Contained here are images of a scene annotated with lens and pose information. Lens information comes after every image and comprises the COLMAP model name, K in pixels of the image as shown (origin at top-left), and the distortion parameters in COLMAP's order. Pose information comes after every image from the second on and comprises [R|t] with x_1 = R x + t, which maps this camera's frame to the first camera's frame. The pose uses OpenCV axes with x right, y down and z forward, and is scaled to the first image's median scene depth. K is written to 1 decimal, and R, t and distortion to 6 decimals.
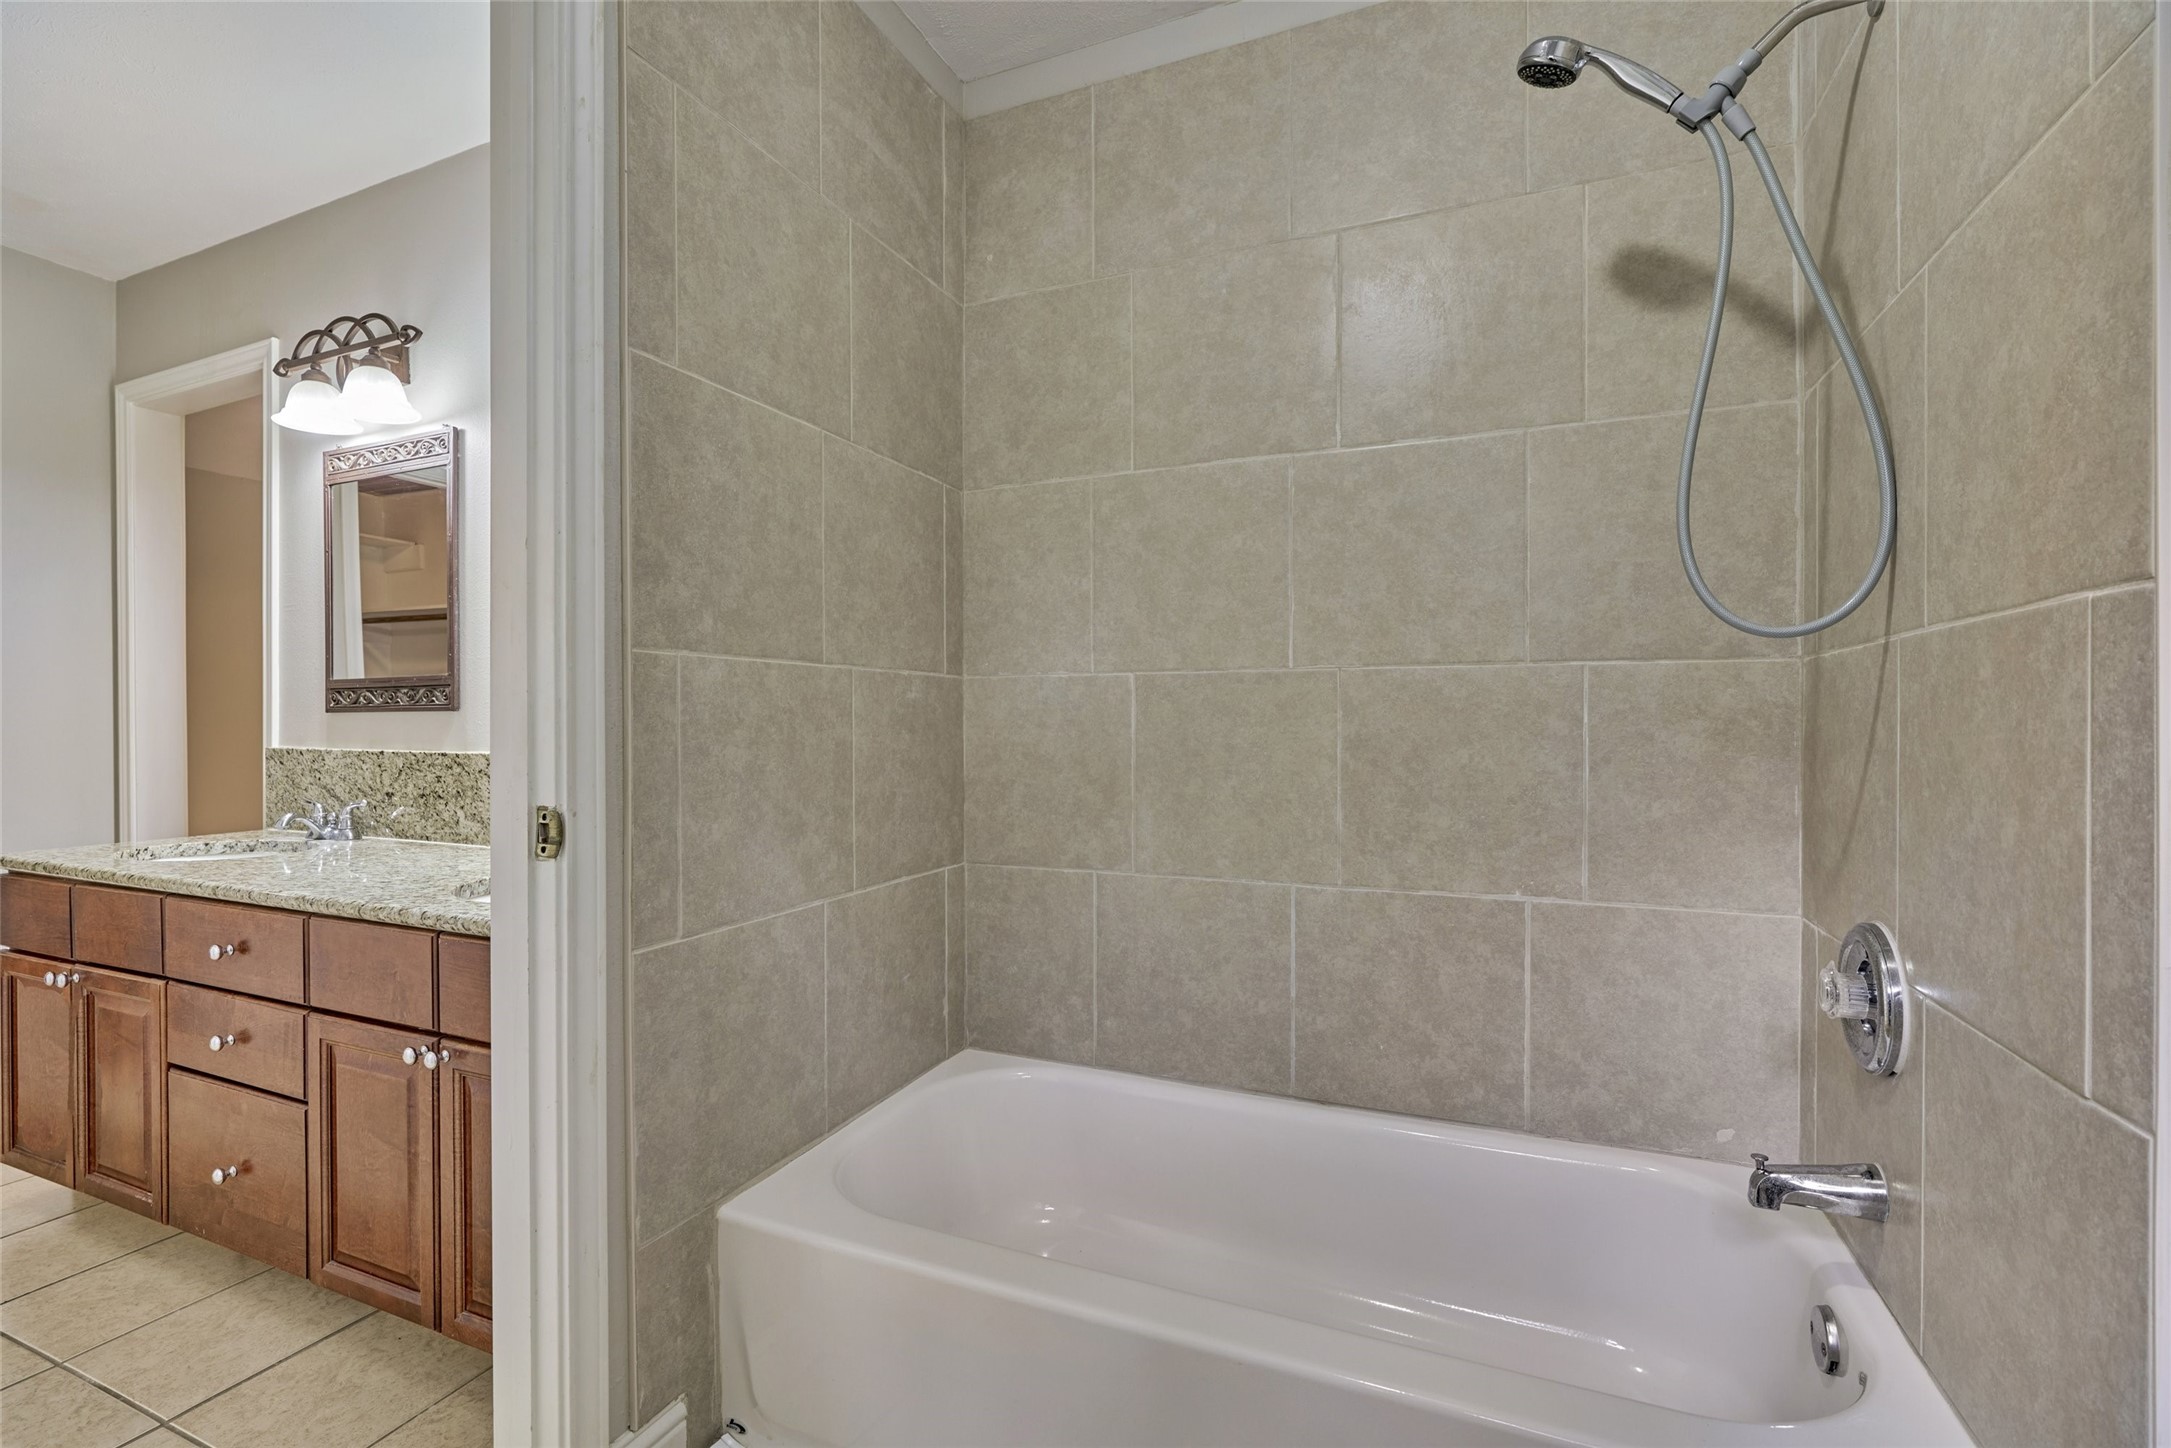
lens RADIAL K [[989.1, 0, 1088.1], [0, 989.1, 723.2], [0, 0, 1]] dist [-0.002820, 0.000569]
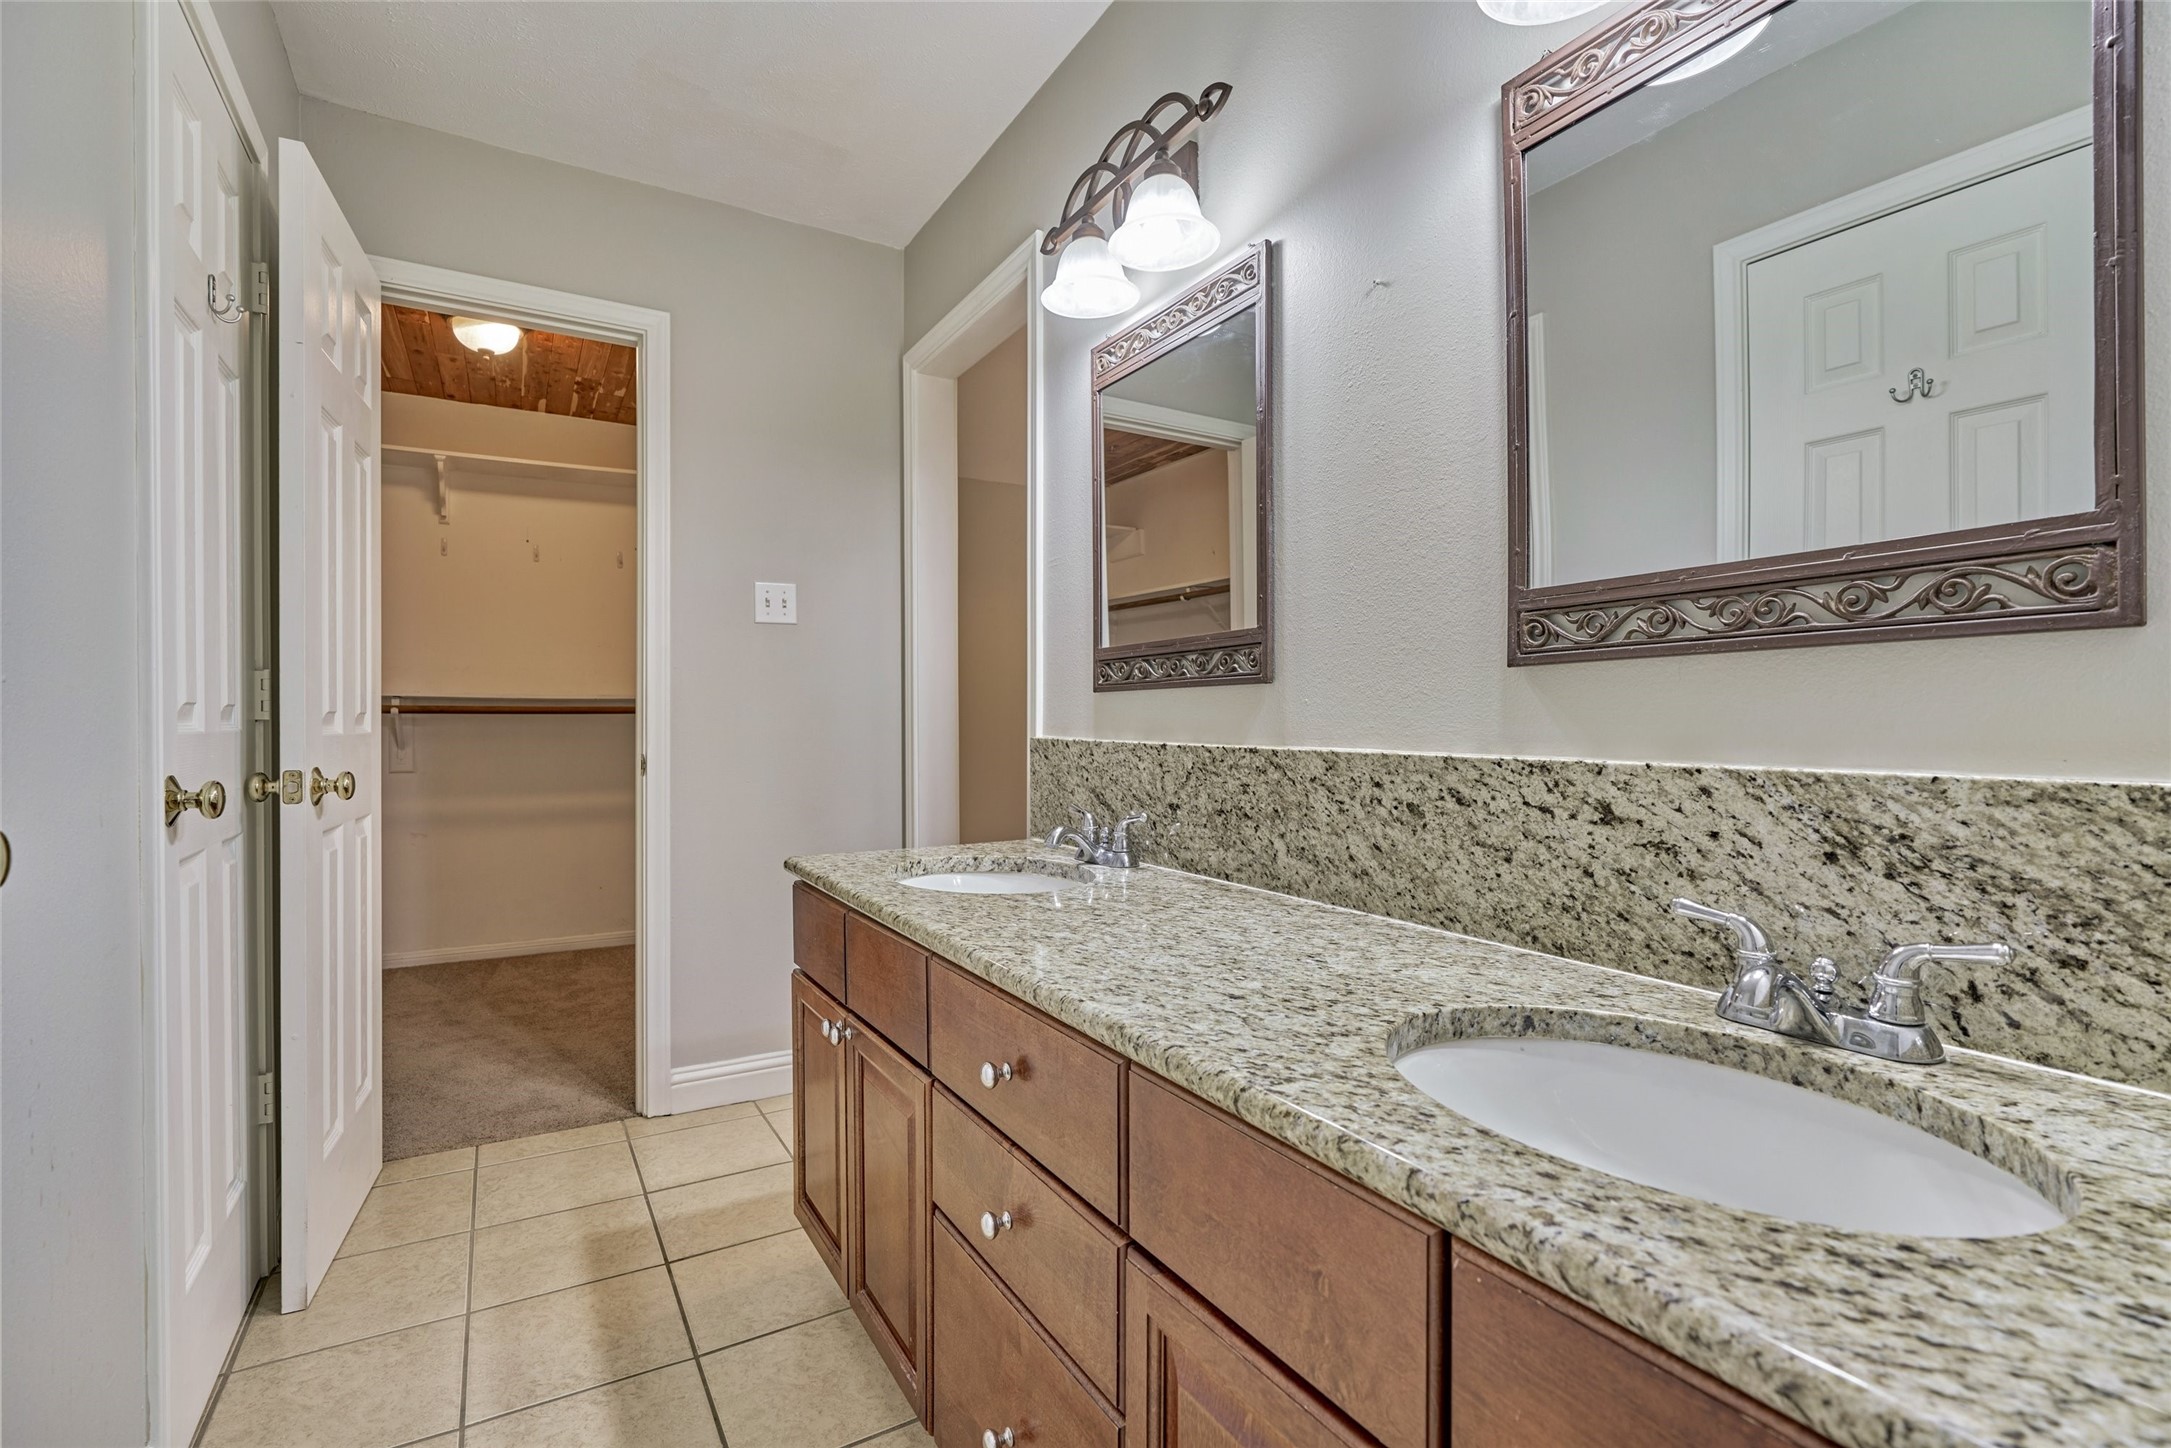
lens RADIAL K [[989.1, 0, 1083.2], [0, 989.1, 720.9], [0, 0, 1]] dist [-0.002820, 0.000569]
pose [[0.814956, 0.000301, -0.579522, -0.361500], [-0.000454, 1.000000, -0.000119, 0.012029], [0.579522, 0.000360, 0.814956, 0.401732]]
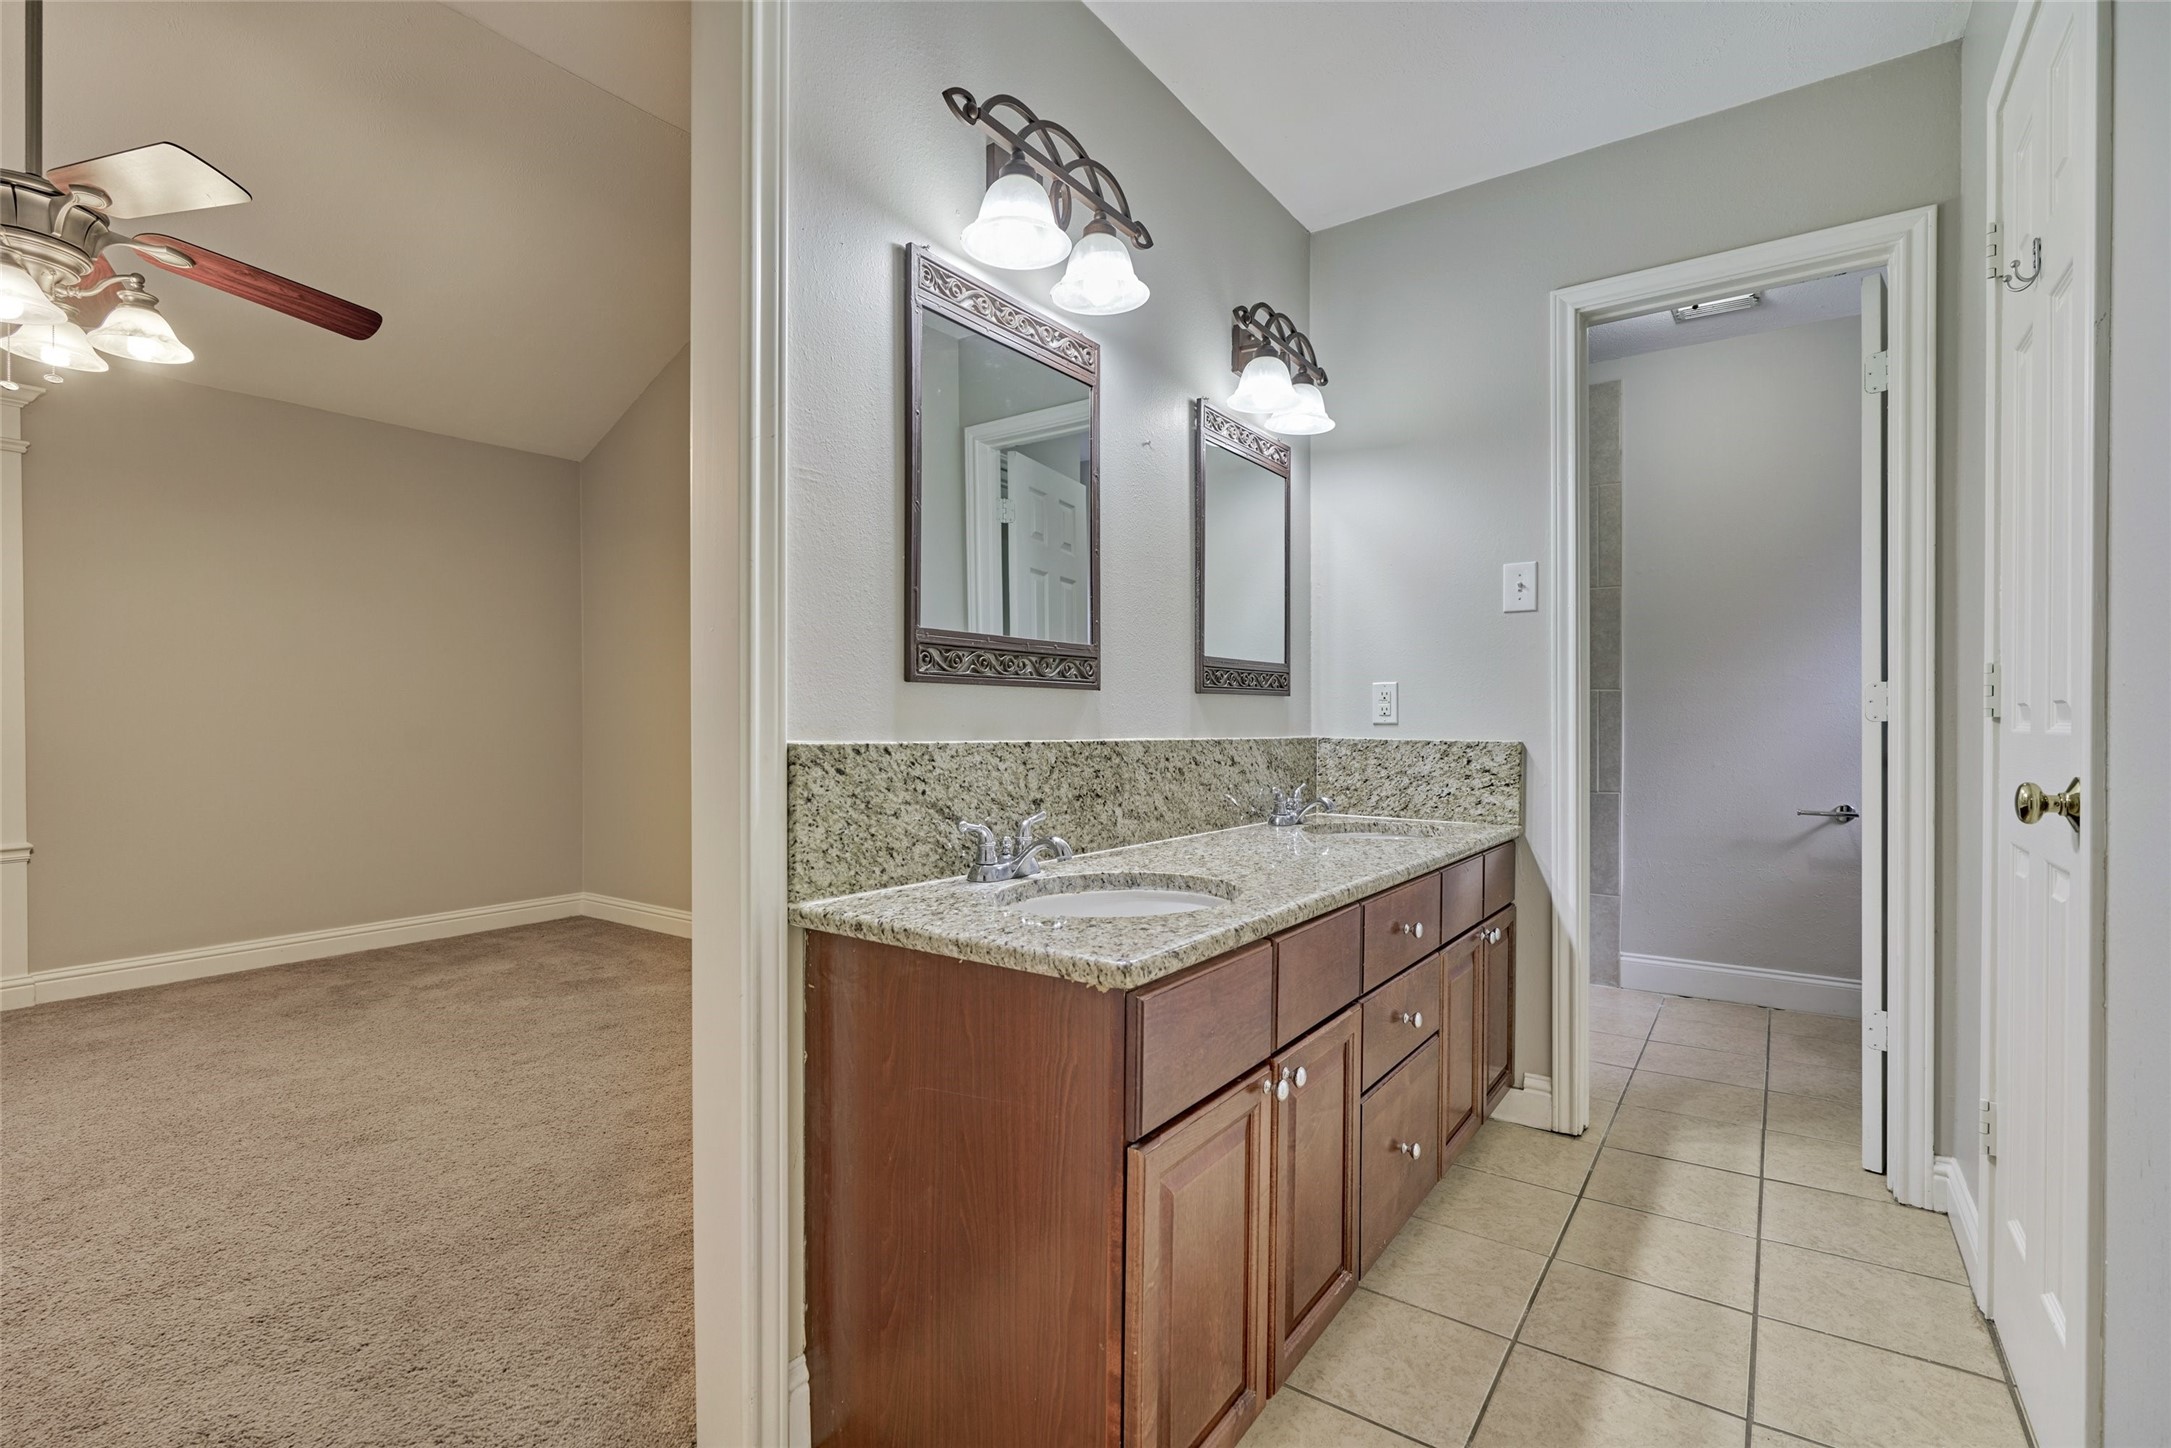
lens RADIAL K [[989.1, 0, 1090.5], [0, 989.1, 746.4], [0, 0, 1]] dist [-0.002820, 0.000569]
pose [[0.199651, -0.016707, 0.979725, -1.431078], [0.009190, 0.999843, 0.015178, 0.021433], [-0.979824, 0.005973, 0.199773, 0.830892]]
